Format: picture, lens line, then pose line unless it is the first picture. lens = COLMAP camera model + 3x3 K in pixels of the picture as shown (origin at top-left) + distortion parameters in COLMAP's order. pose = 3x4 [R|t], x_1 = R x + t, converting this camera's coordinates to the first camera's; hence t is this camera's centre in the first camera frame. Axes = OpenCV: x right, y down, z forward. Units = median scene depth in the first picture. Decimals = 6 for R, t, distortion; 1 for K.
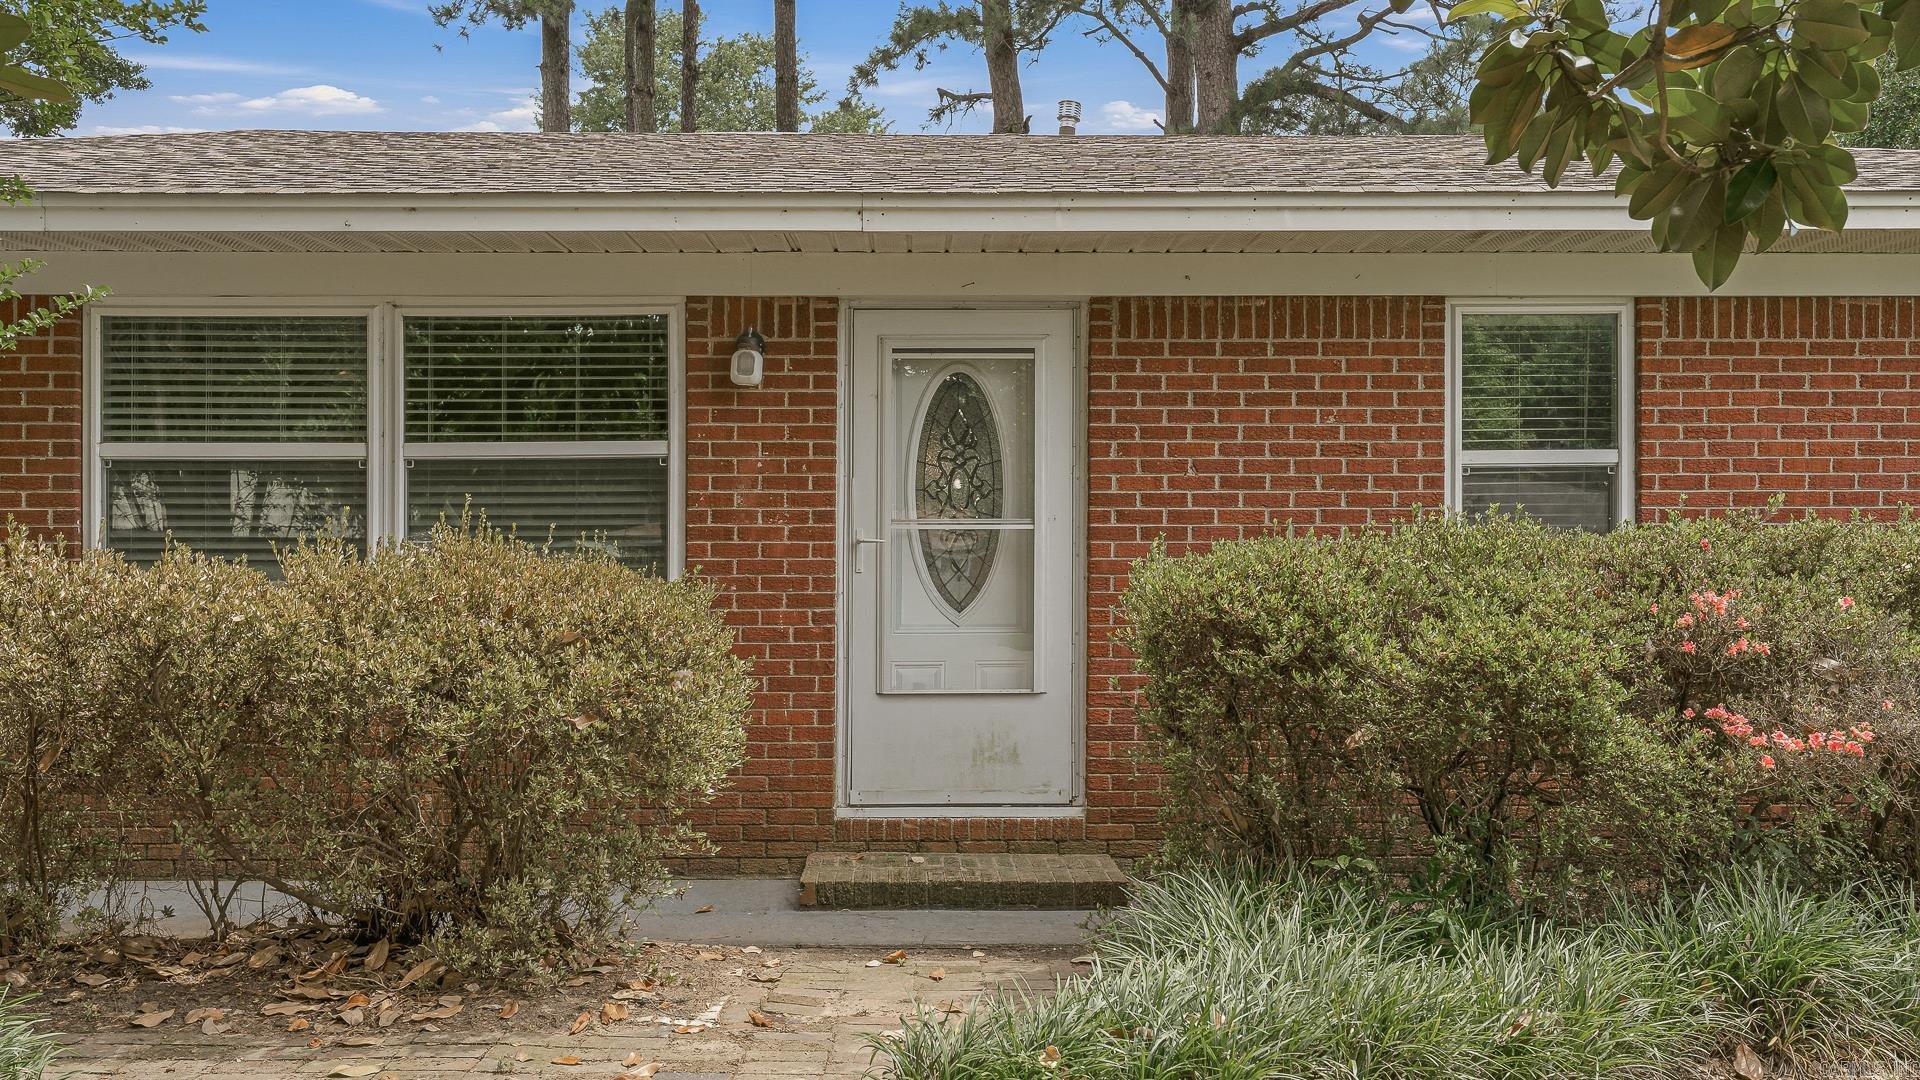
lens RADIAL K [[1660.3, 0, 961.7], [0, 1660.3, 540.8], [0, 0, 1]] dist [-0.004073, 0.000712]
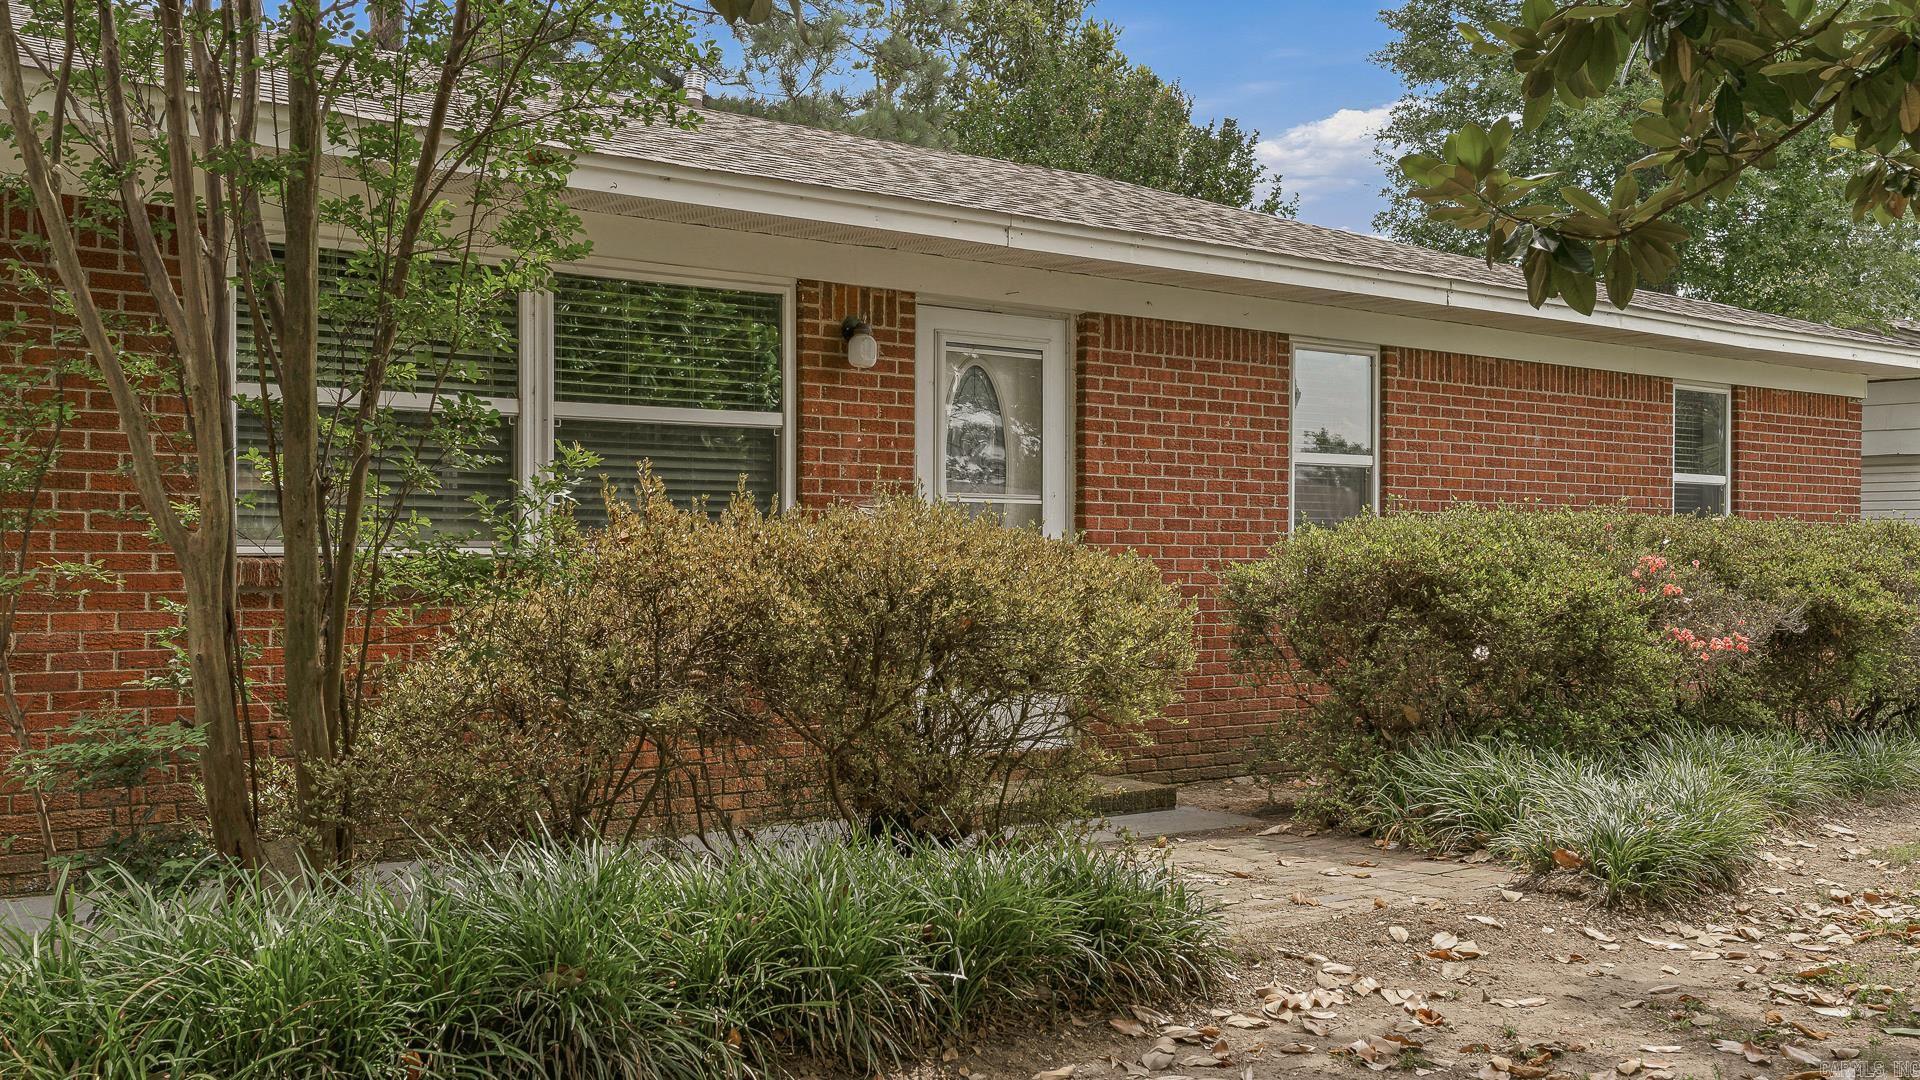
lens RADIAL K [[1904.5, 0, 960.6], [0, 1904.5, 538.4], [0, 0, 1]] dist [-0.001002, 0.000000]
pose [[0.795380, 0.012662, 0.605978, -0.827273], [-0.023336, 0.999680, 0.009742, 0.005561], [-0.605661, -0.021889, 0.795422, -0.043605]]
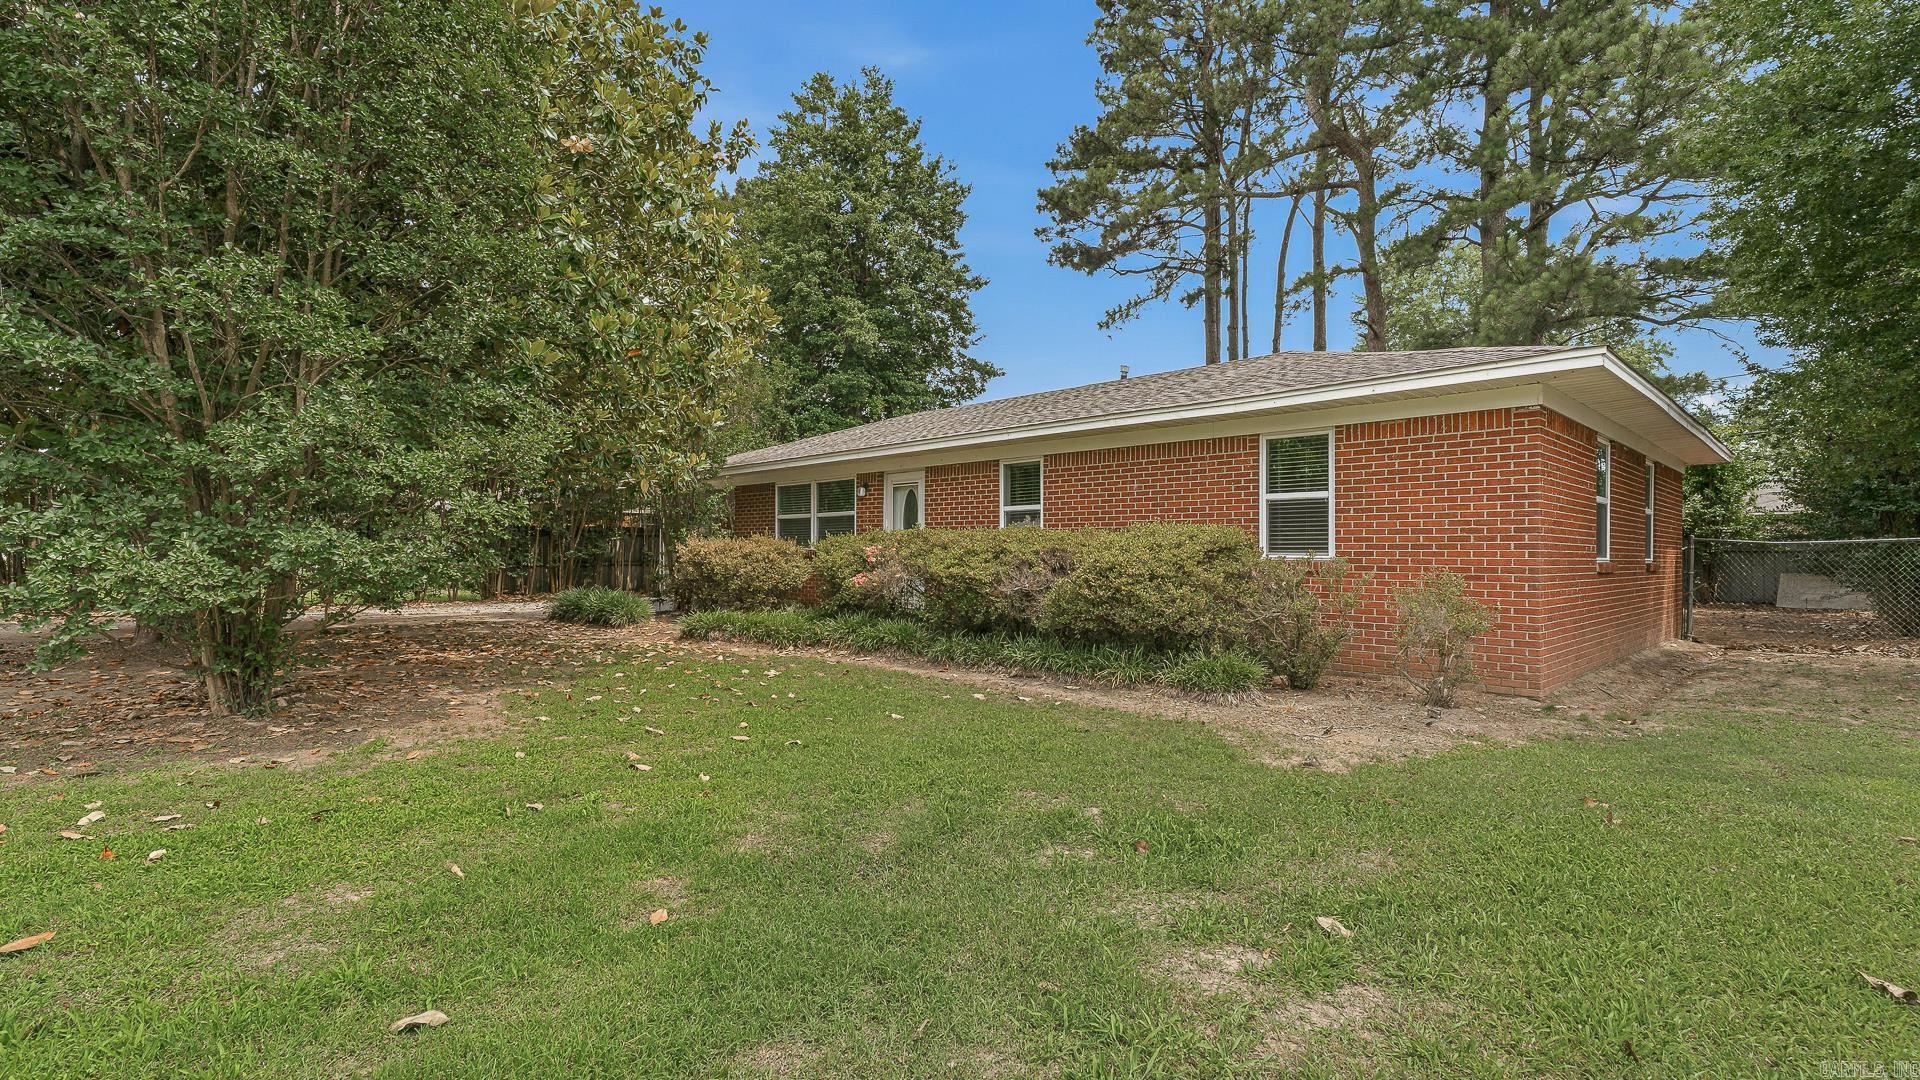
lens RADIAL K [[880.6, 0, 959.6], [0, 880.6, 547.3], [0, 0, 1]] dist [0.001790, 0.000642]
pose [[0.682059, 0.001731, -0.731295, 1.486479], [-0.002239, 0.999997, 0.000278, 0.024139], [0.731293, 0.001448, 0.682062, -0.221144]]
